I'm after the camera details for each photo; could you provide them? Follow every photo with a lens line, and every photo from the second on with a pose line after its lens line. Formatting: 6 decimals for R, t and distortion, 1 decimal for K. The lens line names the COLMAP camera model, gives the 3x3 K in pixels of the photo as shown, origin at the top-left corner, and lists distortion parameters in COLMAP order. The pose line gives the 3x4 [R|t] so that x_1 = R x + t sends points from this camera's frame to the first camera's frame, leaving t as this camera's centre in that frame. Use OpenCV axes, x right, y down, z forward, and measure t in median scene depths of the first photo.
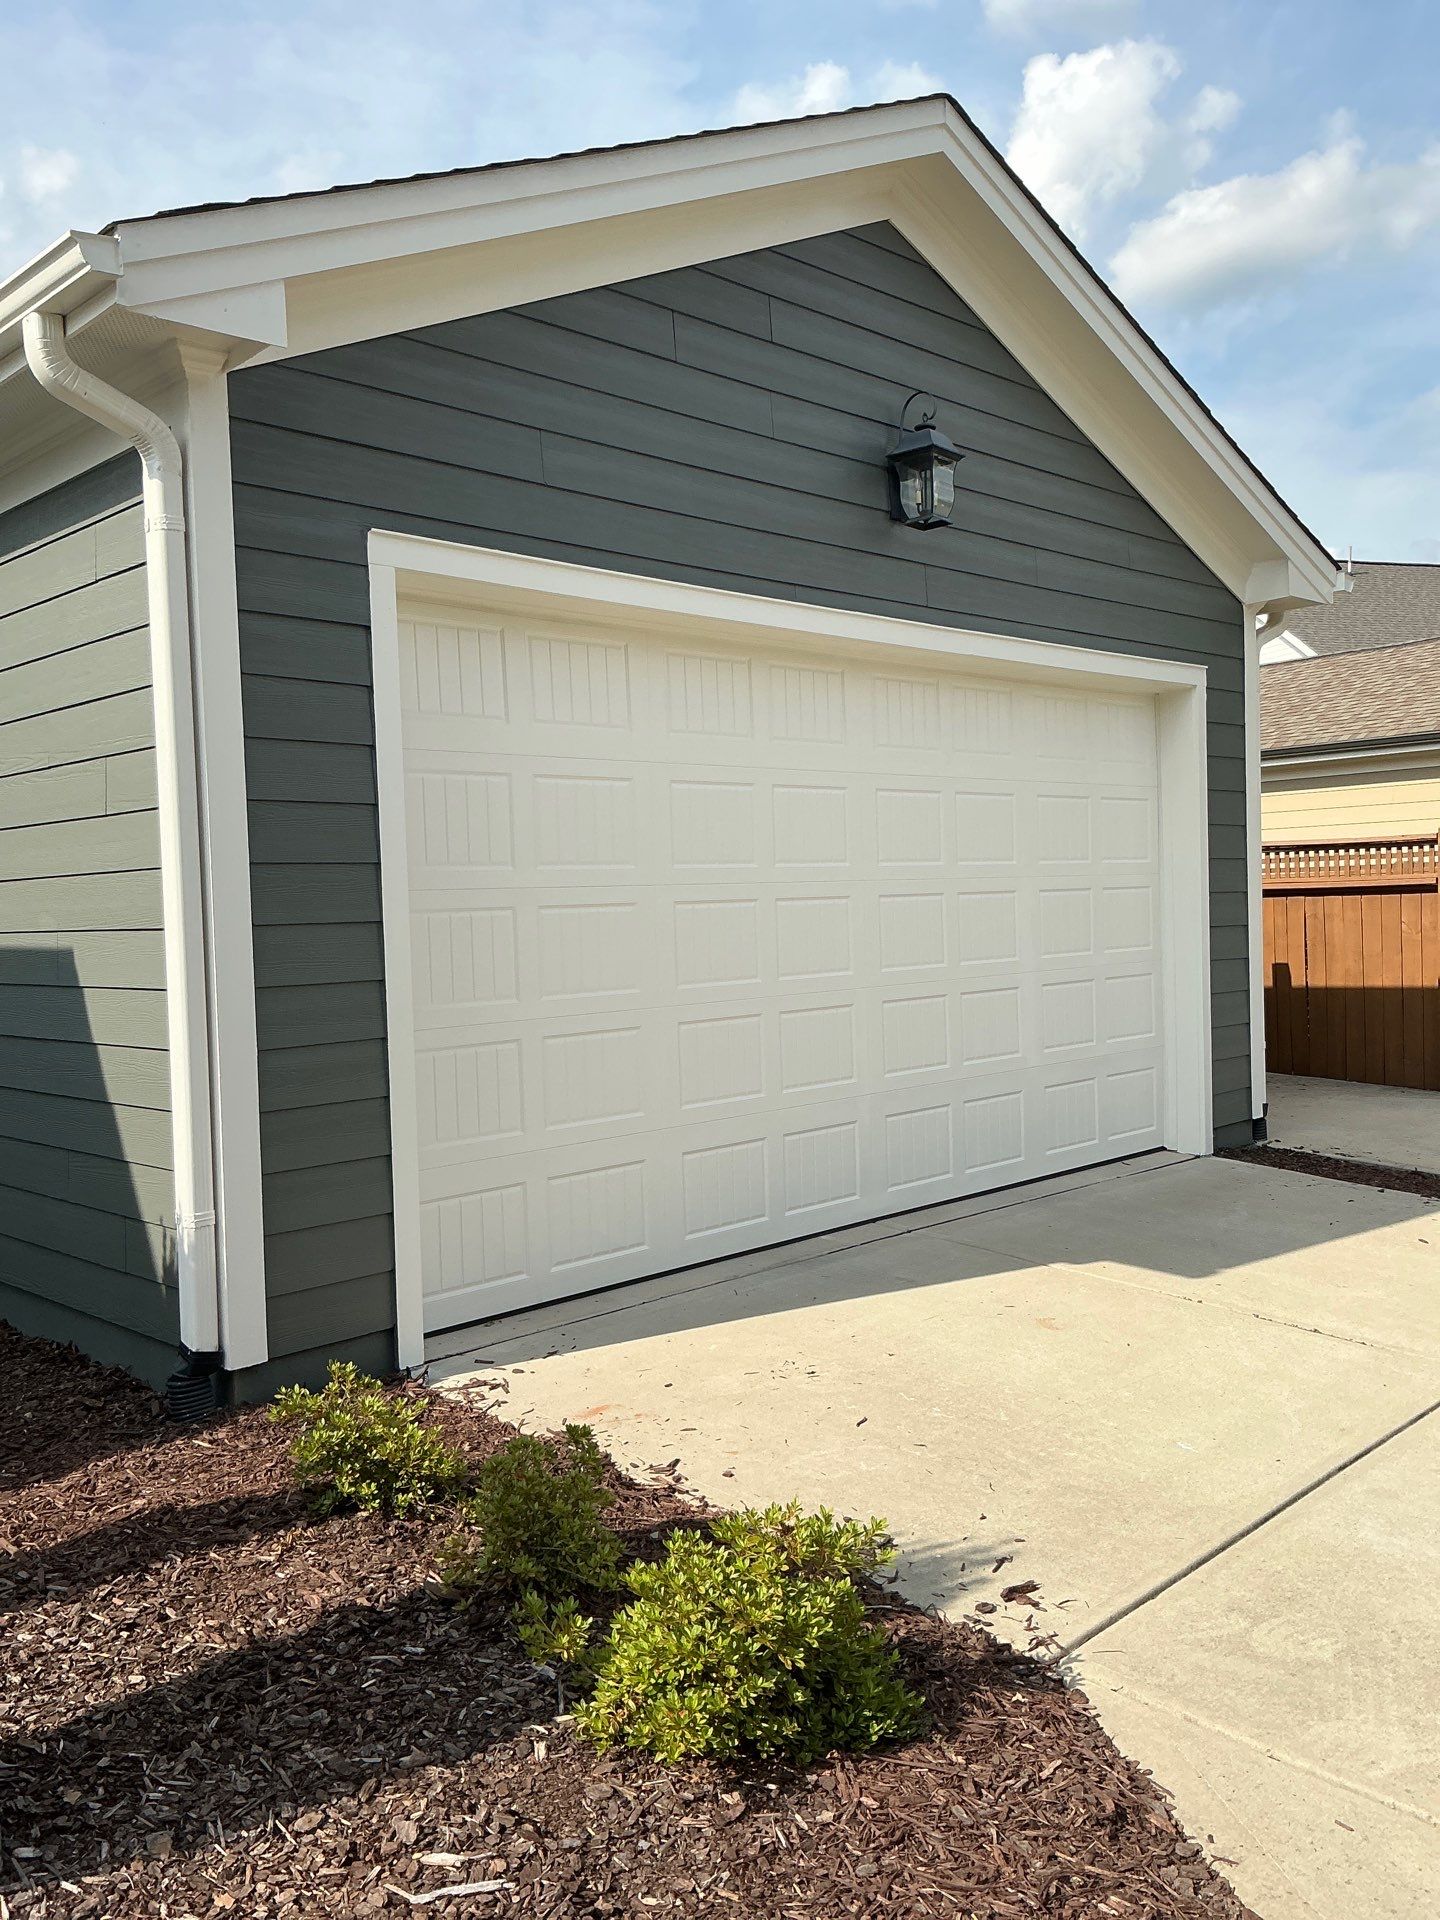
lens RADIAL K [[1584.4, 0, 728.5], [0, 1584.4, 967.4], [0, 0, 1]] dist [0.061453, -0.105033]
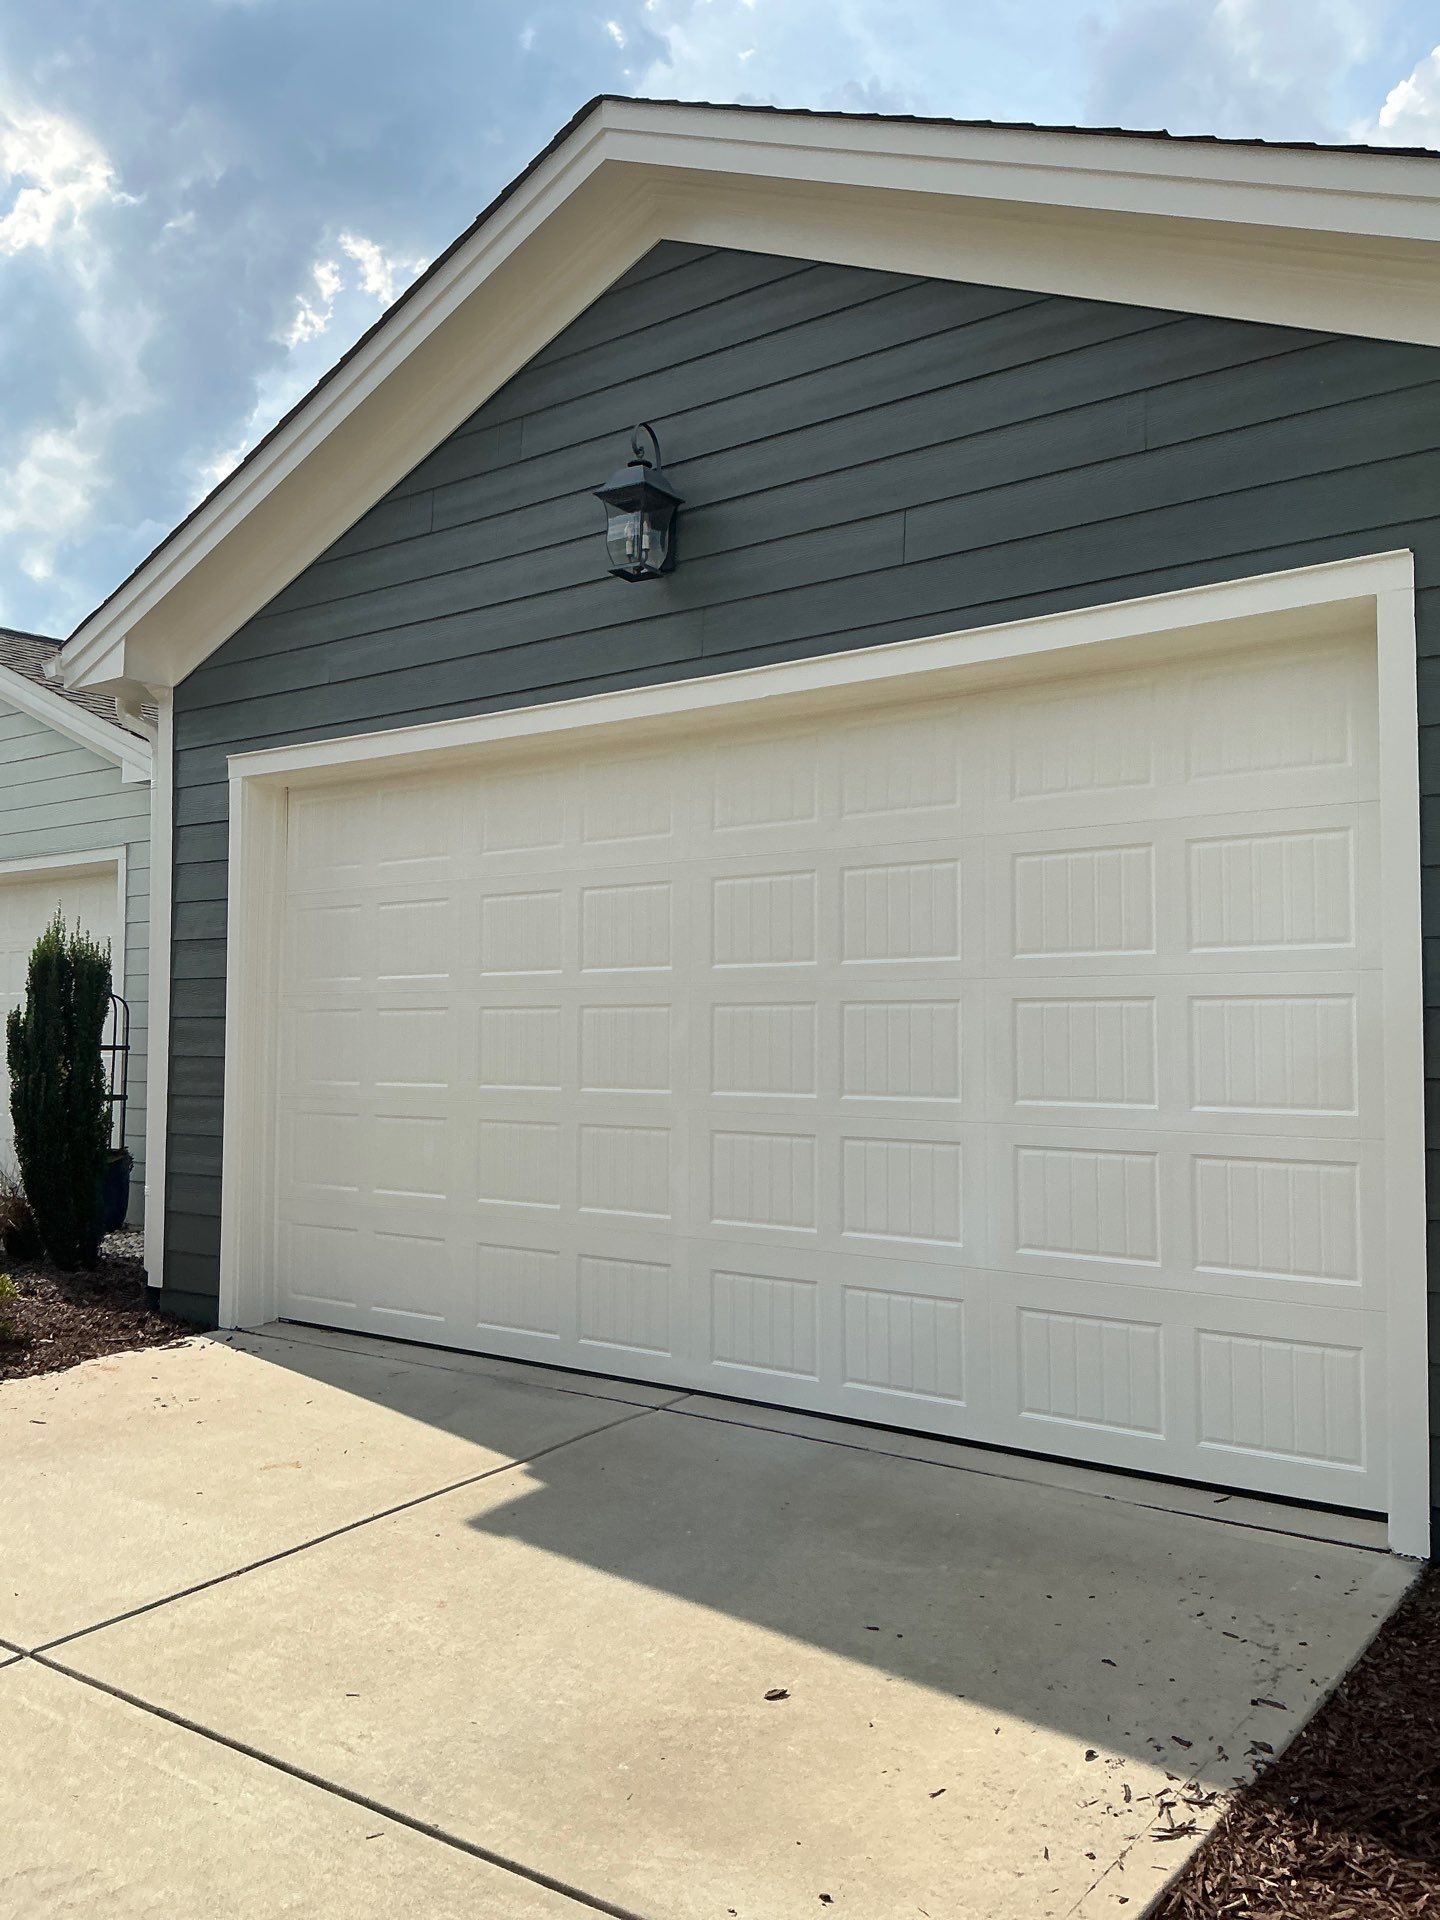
lens RADIAL K [[1584.4, 0, 722.2], [0, 1584.4, 955.1], [0, 0, 1]] dist [0.061453, -0.105033]
pose [[0.112467, -0.016151, -0.993524, 1.091096], [-0.051147, 0.998448, -0.022021, -0.063757], [0.992338, 0.053292, 0.111467, 1.074326]]
